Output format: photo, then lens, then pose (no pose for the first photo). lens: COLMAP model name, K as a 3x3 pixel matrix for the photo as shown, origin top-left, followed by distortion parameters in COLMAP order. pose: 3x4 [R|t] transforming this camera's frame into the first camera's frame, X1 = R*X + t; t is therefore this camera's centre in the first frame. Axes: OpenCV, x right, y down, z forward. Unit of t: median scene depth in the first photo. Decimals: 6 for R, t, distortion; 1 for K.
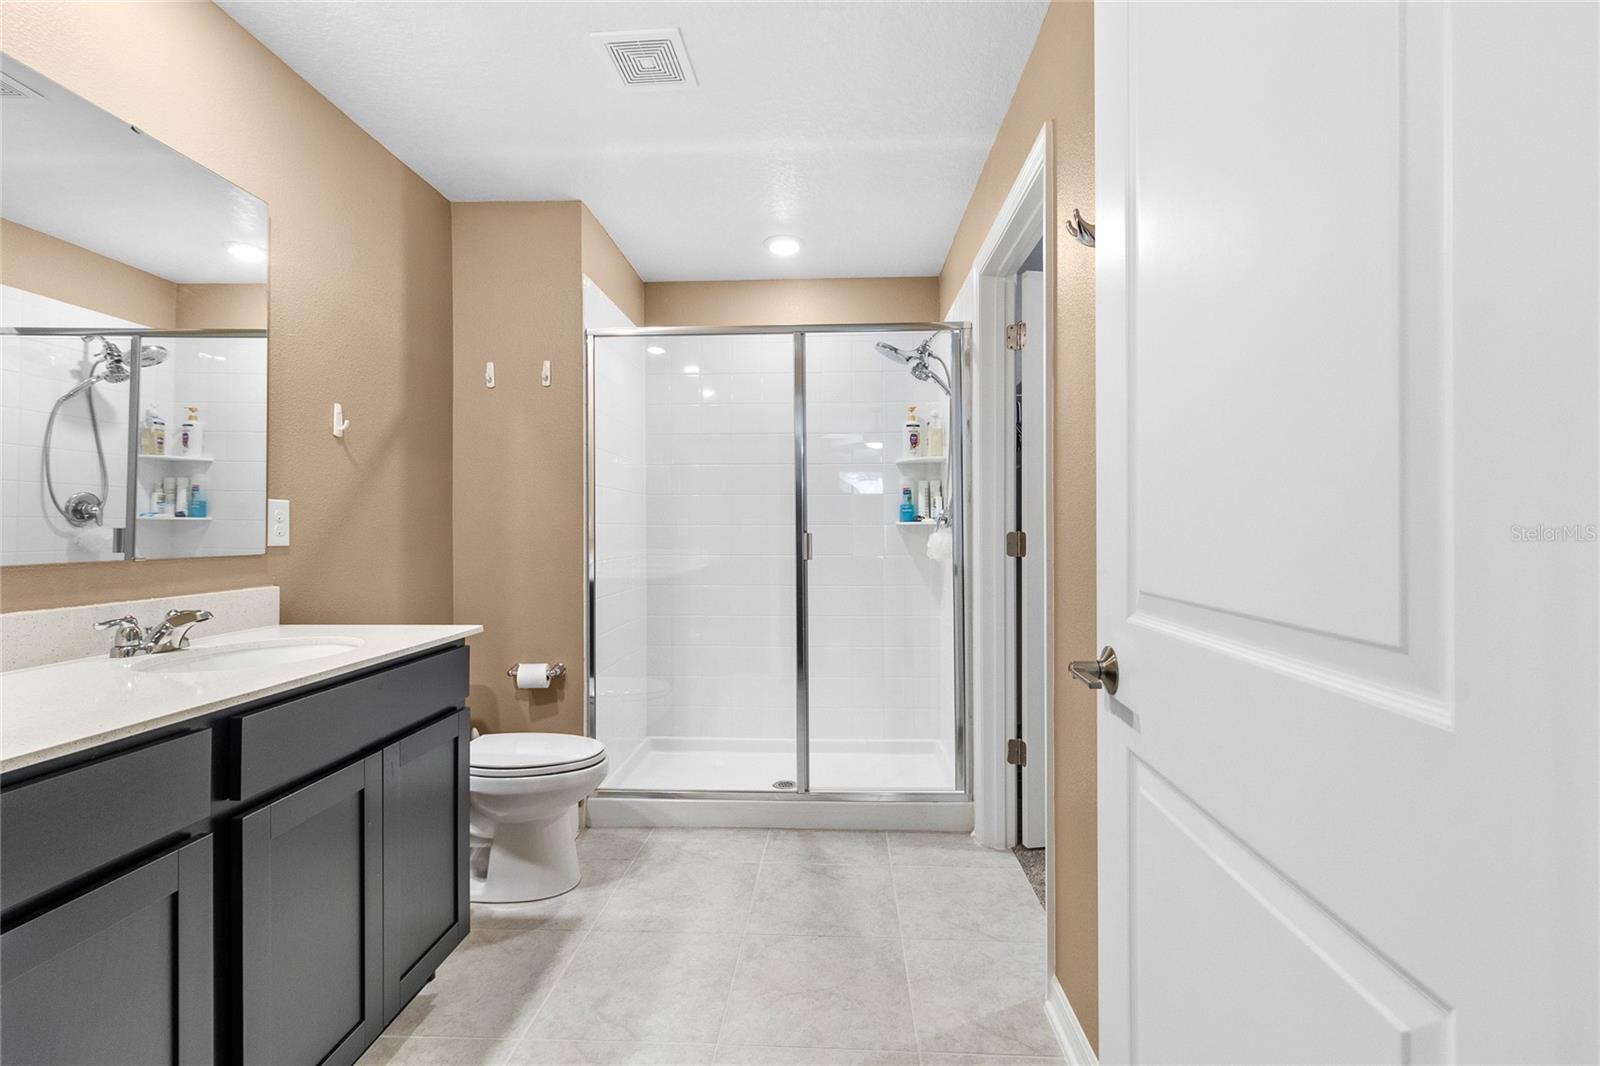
lens RADIAL K [[716.3, 0, 791.8], [0, 716.3, 513.8], [0, 0, 1]] dist [-0.002497, -0.000219]
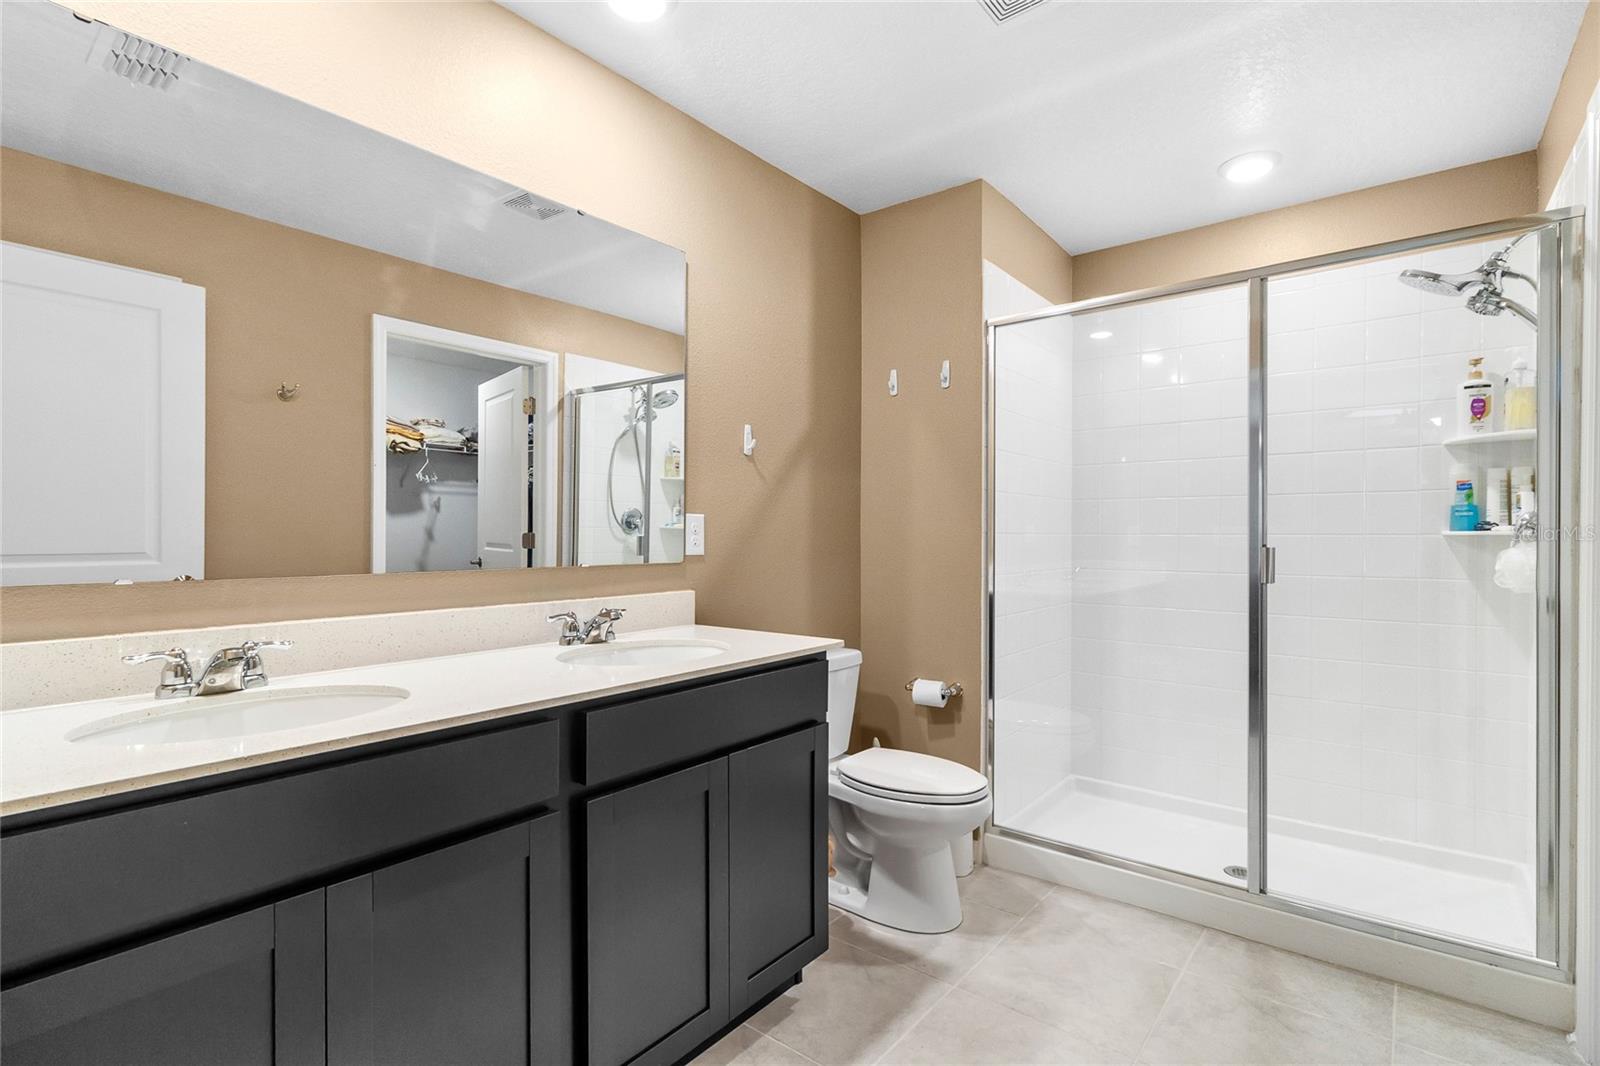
lens RADIAL K [[744.1, 0, 800.5], [0, 744.1, 535.9], [0, 0, 1]] dist [0.000621, -0.000226]
pose [[0.819836, 0.003460, -0.572588, 0.068725], [0.009484, 0.999763, 0.019620, -0.004803], [0.572520, -0.021516, 0.819608, 0.094242]]
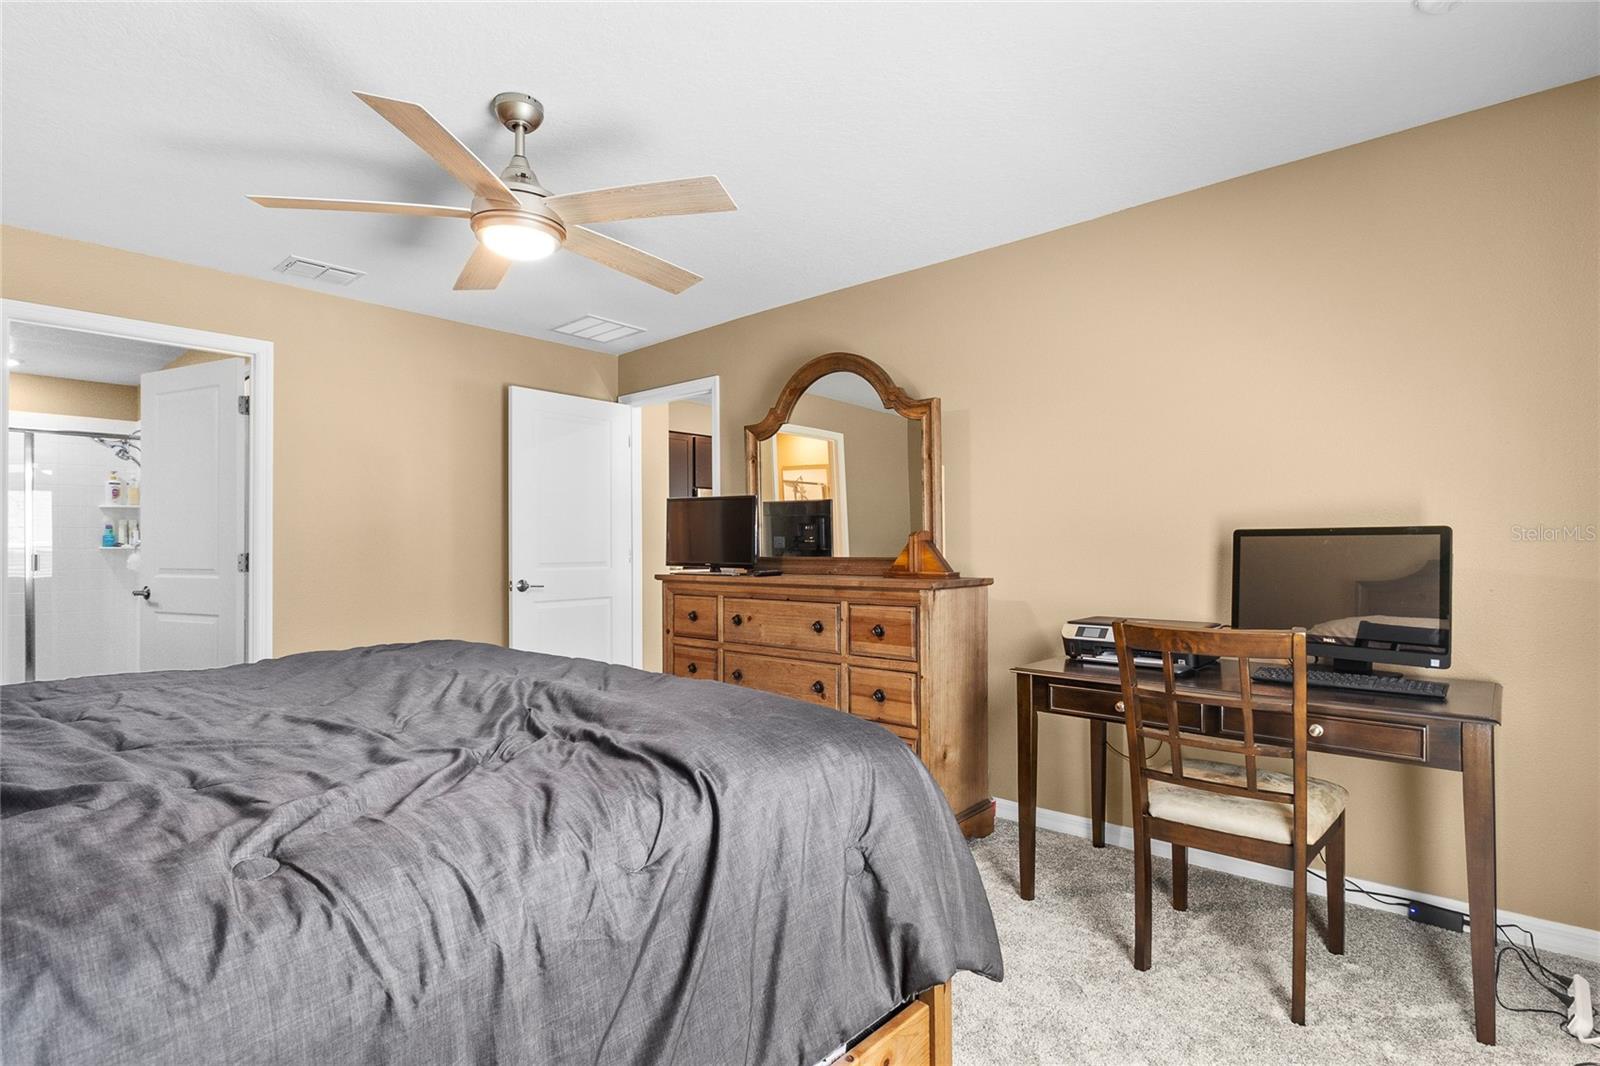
lens RADIAL K [[787.6, 0, 798.2], [0, 787.6, 539.7], [0, 0, 1]] dist [0.000022, -0.000201]
pose [[0.616428, 0.007275, 0.787378, -0.346645], [-0.018135, 0.999823, 0.004960, -0.052638], [-0.787202, -0.017337, 0.616451, -1.615785]]
